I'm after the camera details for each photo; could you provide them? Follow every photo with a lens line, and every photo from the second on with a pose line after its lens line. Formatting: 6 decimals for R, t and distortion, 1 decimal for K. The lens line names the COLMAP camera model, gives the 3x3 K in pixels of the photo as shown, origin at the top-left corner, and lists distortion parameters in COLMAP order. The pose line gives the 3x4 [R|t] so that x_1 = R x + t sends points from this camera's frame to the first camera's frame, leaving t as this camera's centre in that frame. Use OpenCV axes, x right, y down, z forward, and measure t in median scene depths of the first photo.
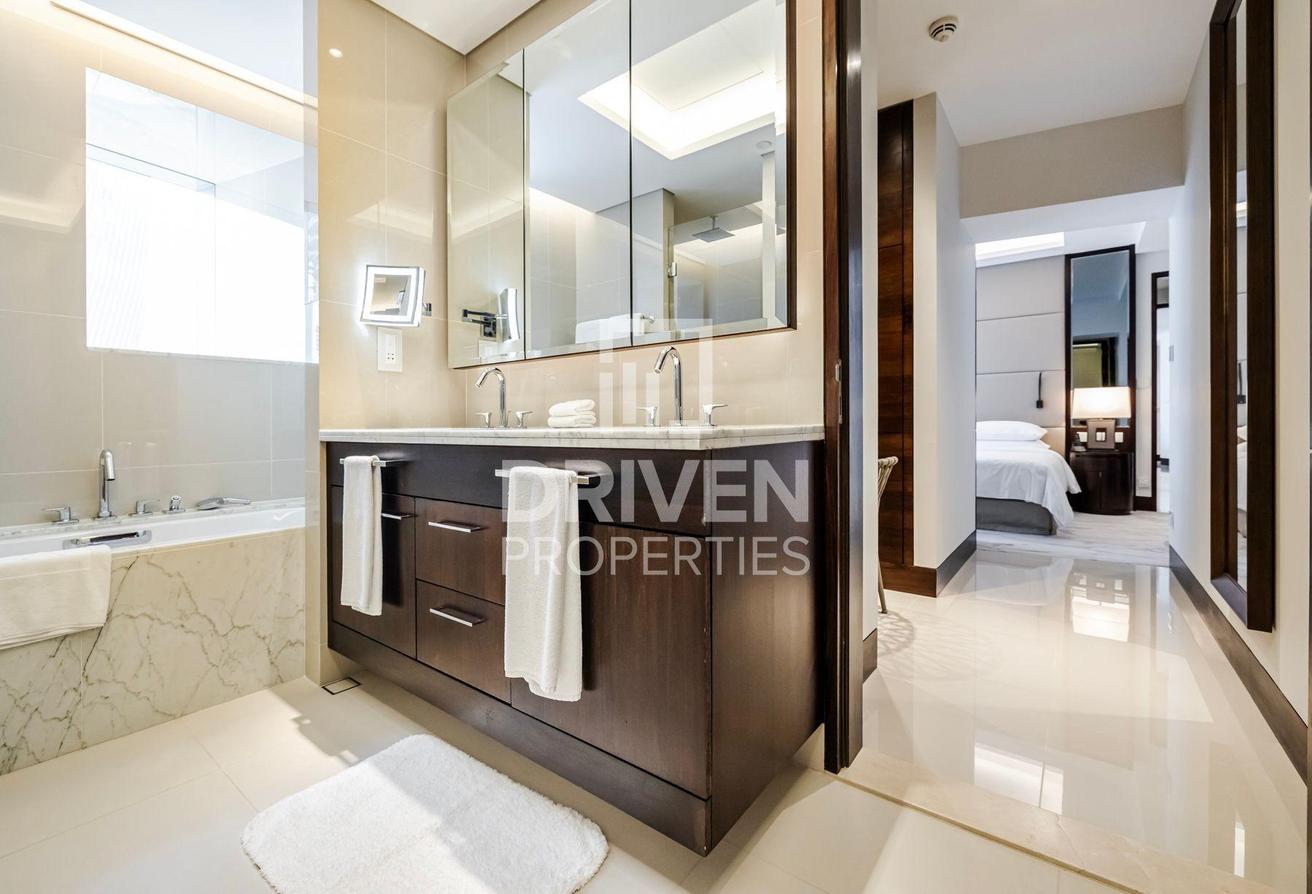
lens RADIAL K [[556.7, 0, 656.0], [0, 556.7, 447.0], [0, 0, 1]] dist [-0.000813, -0.000288]
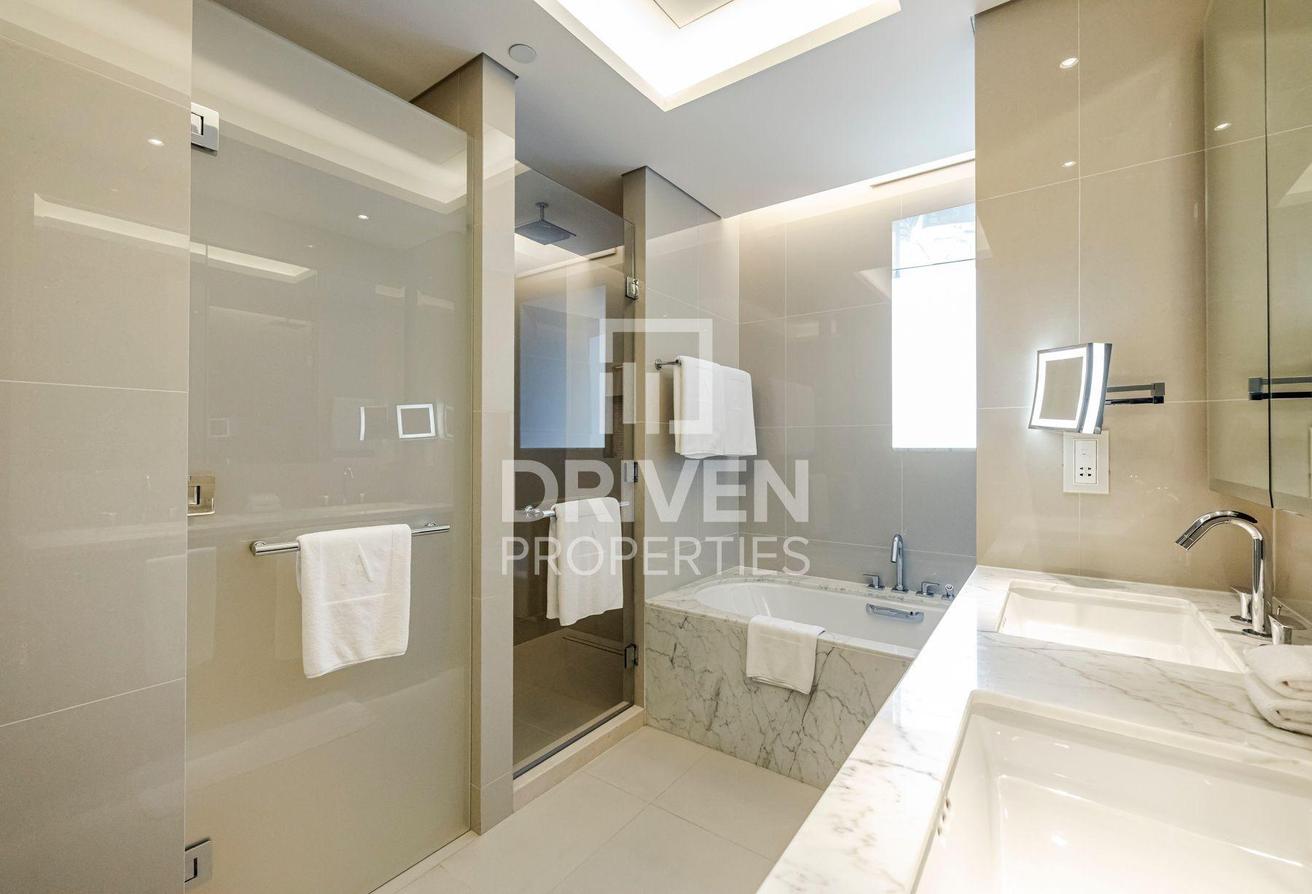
lens RADIAL K [[556.7, 0, 656.0], [0, 556.7, 447.0], [0, 0, 1]] dist [-0.000813, -0.000288]
pose [[0.027479, 0.013342, -0.999533, 0.192892], [-0.042143, 0.999037, 0.012176, -0.189790], [0.998734, 0.041789, 0.028015, 0.487199]]
